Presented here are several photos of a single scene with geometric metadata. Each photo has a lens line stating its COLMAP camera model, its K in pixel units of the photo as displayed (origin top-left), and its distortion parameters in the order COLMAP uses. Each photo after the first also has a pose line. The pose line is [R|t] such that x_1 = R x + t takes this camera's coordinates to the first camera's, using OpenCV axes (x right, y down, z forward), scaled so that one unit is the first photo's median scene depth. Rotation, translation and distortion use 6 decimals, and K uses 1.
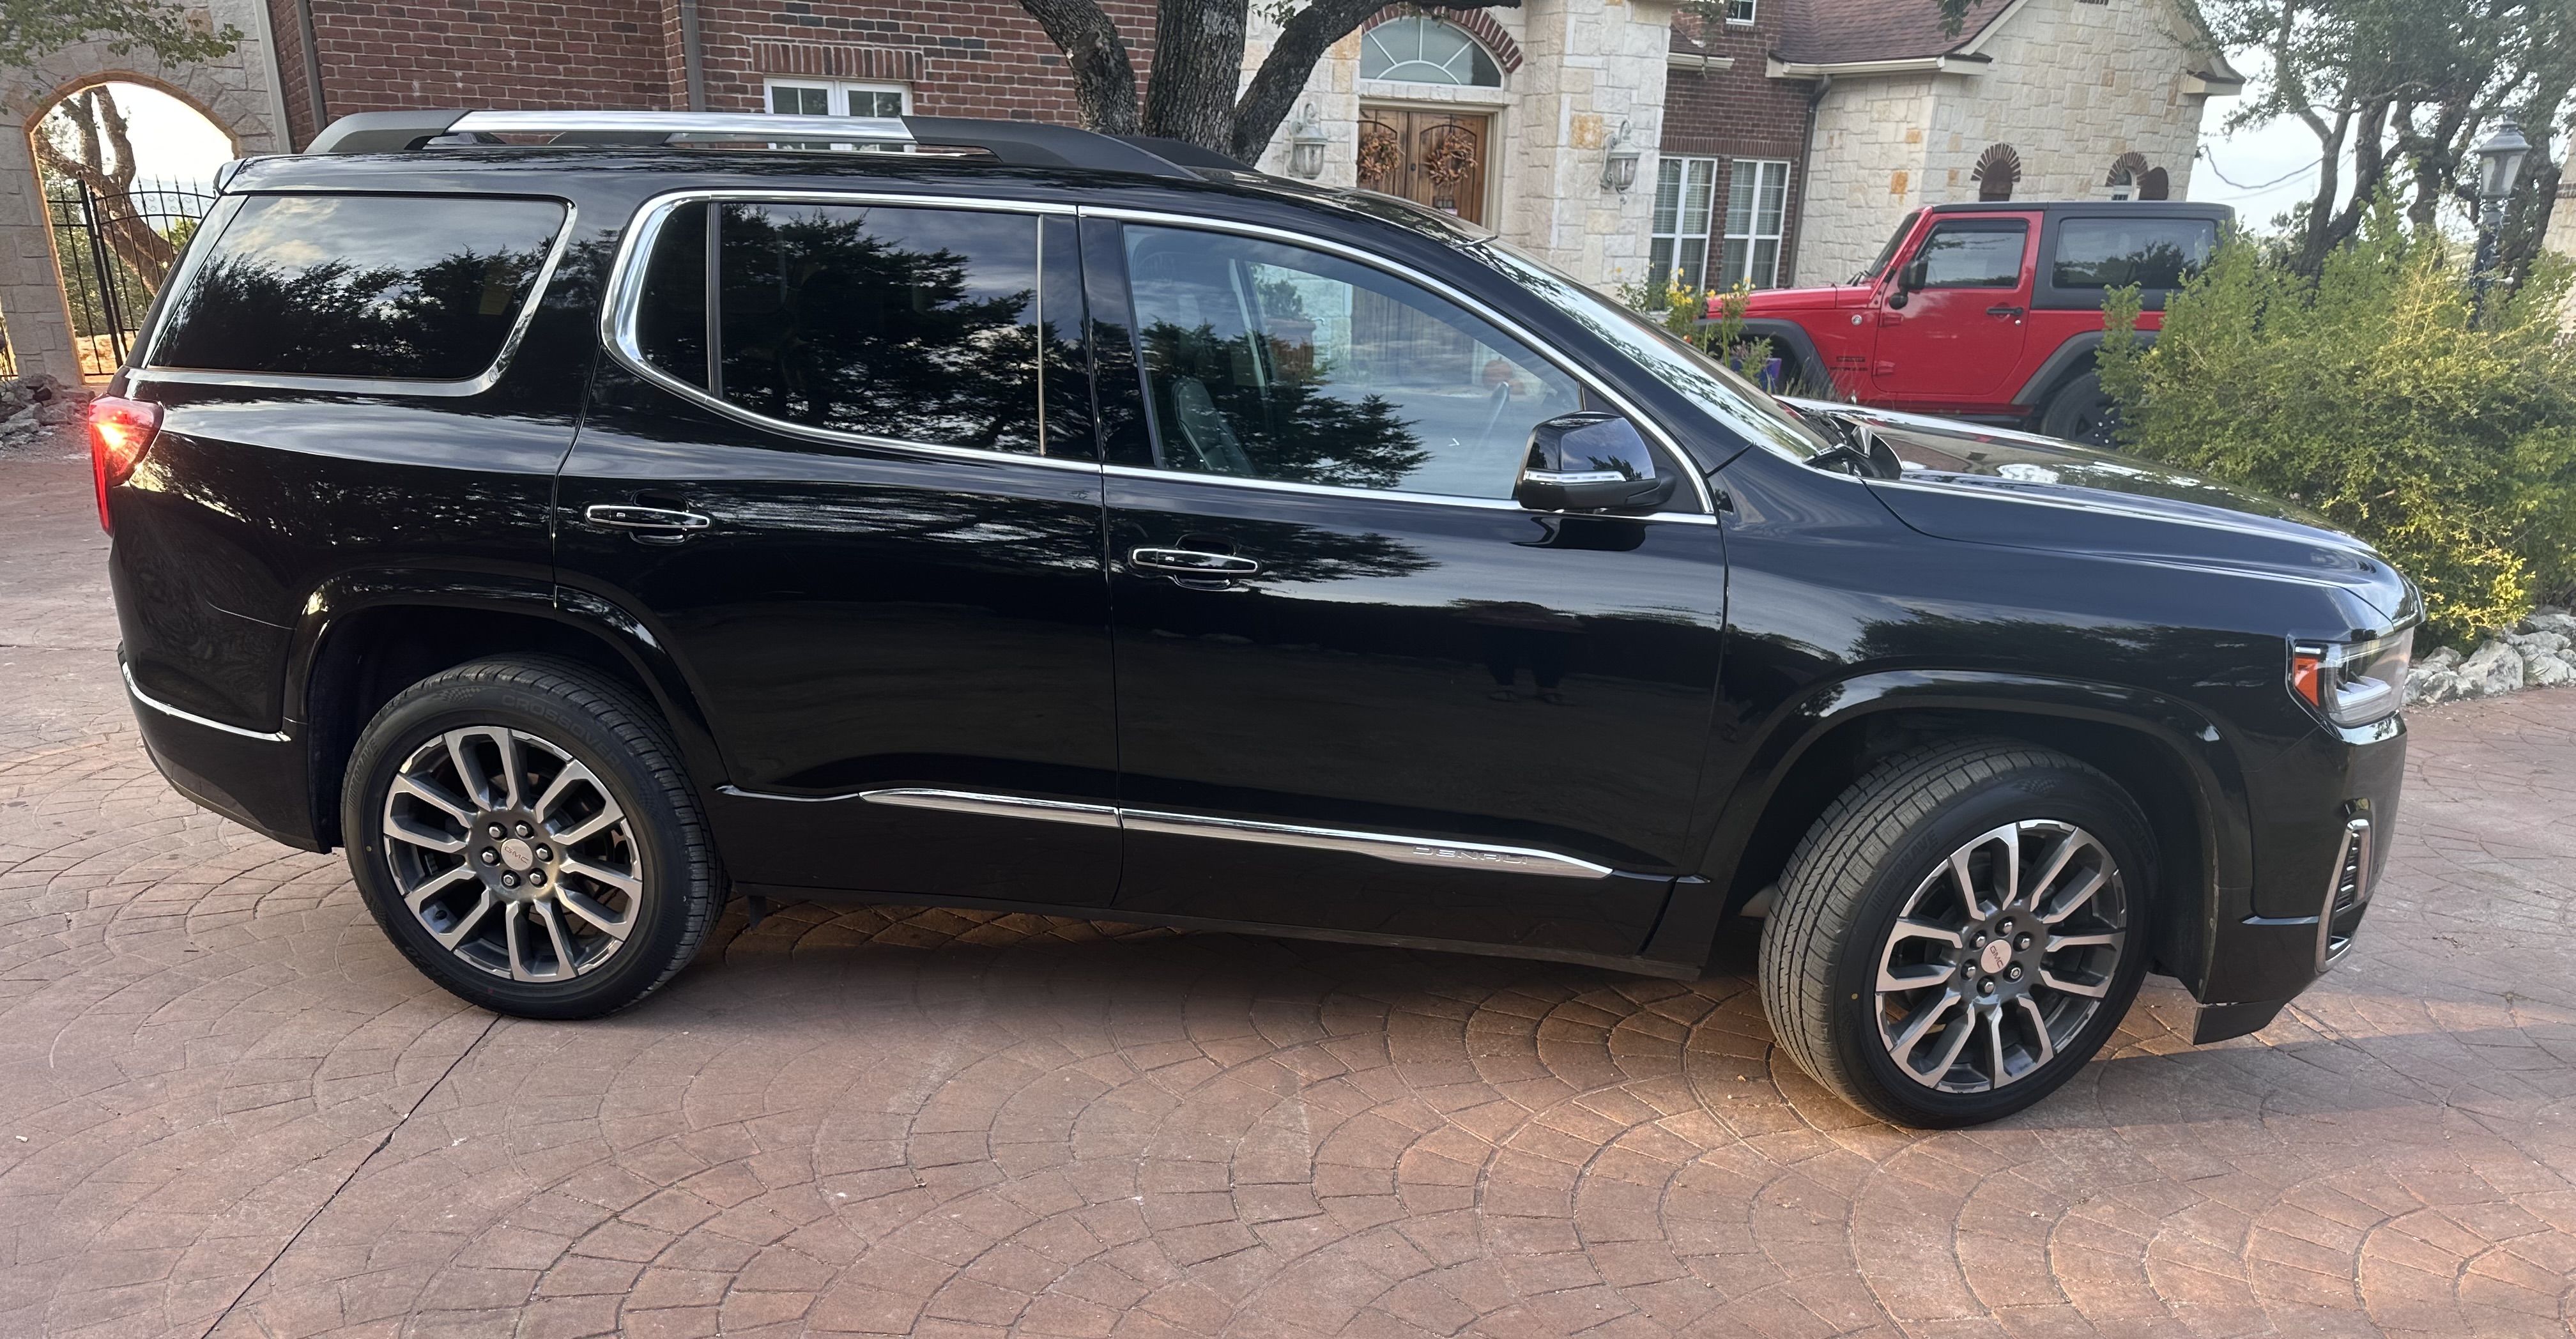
lens RADIAL K [[1806.1, 0, 1286.6], [0, 1806.1, 966.7], [0, 0, 1]] dist [0.007587, -0.002161]
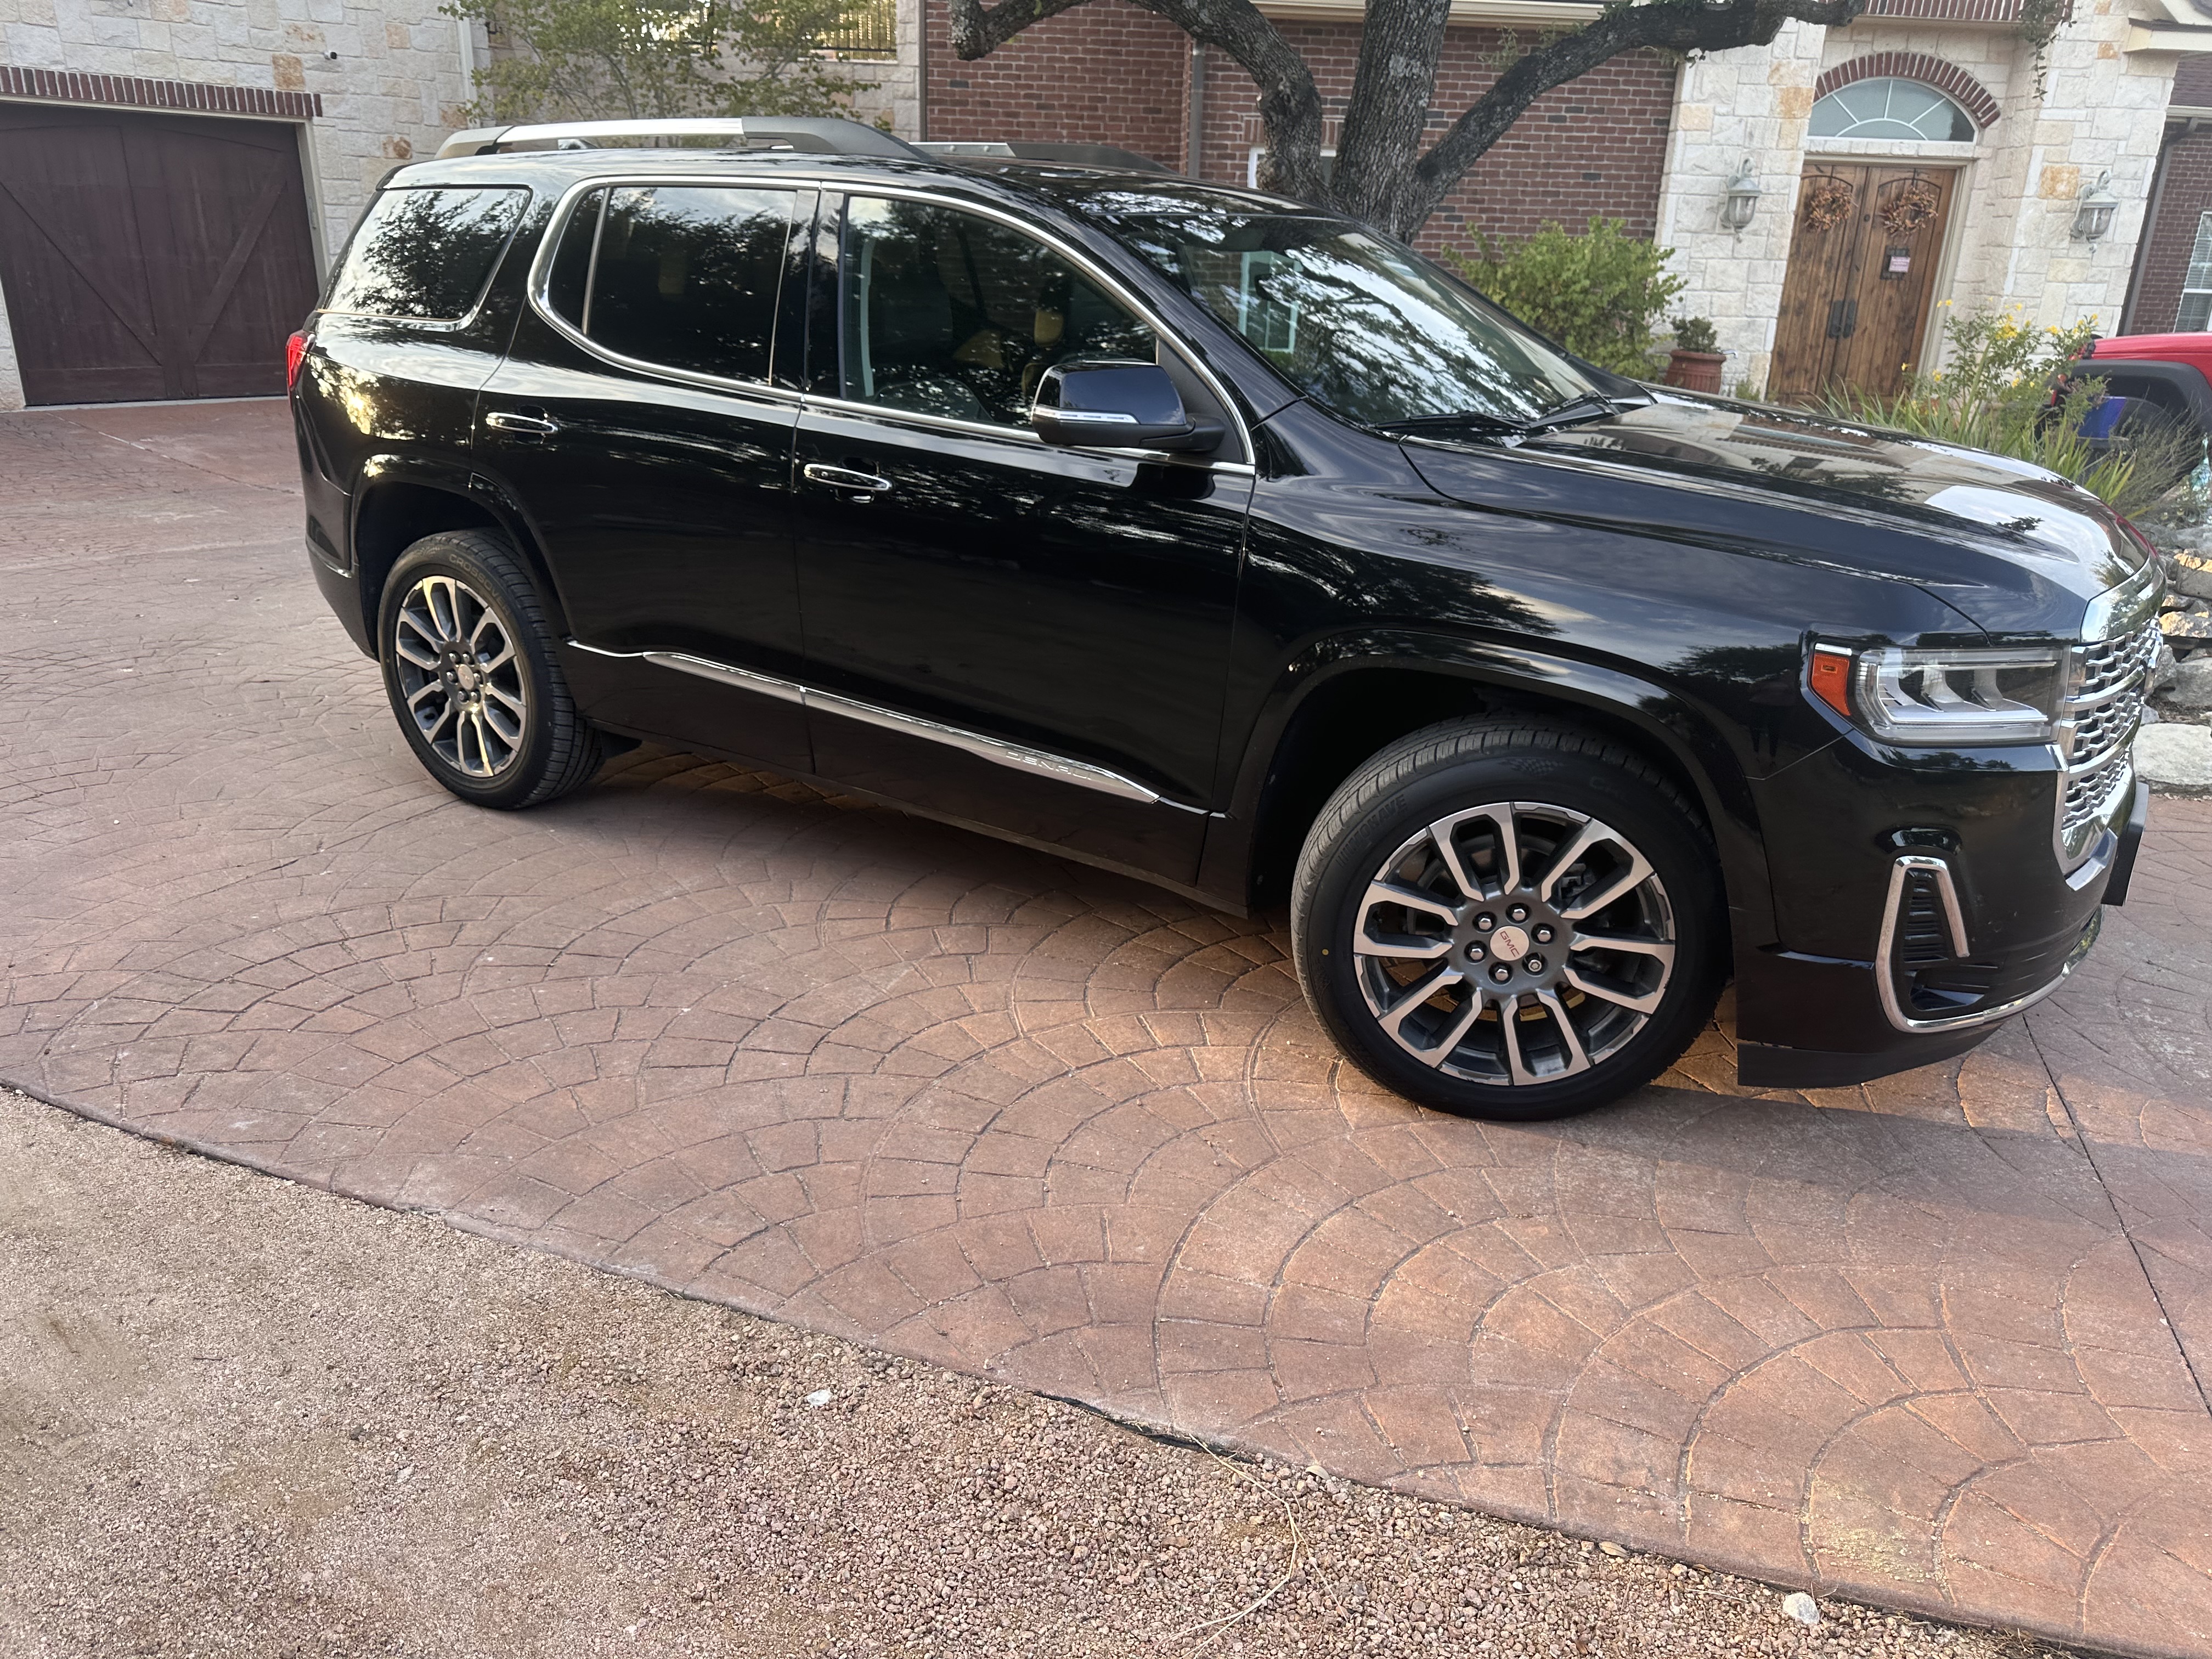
lens RADIAL K [[1543.0, 0, 1106.0], [0, 1543.0, 829.5], [0, 0, 1]] dist [0.025009, -0.020995]
pose [[0.906177, 0.150892, -0.395063, 0.274679], [-0.170280, 0.985293, -0.014253, -0.009115], [0.387101, 0.080187, 0.918544, 0.088233]]
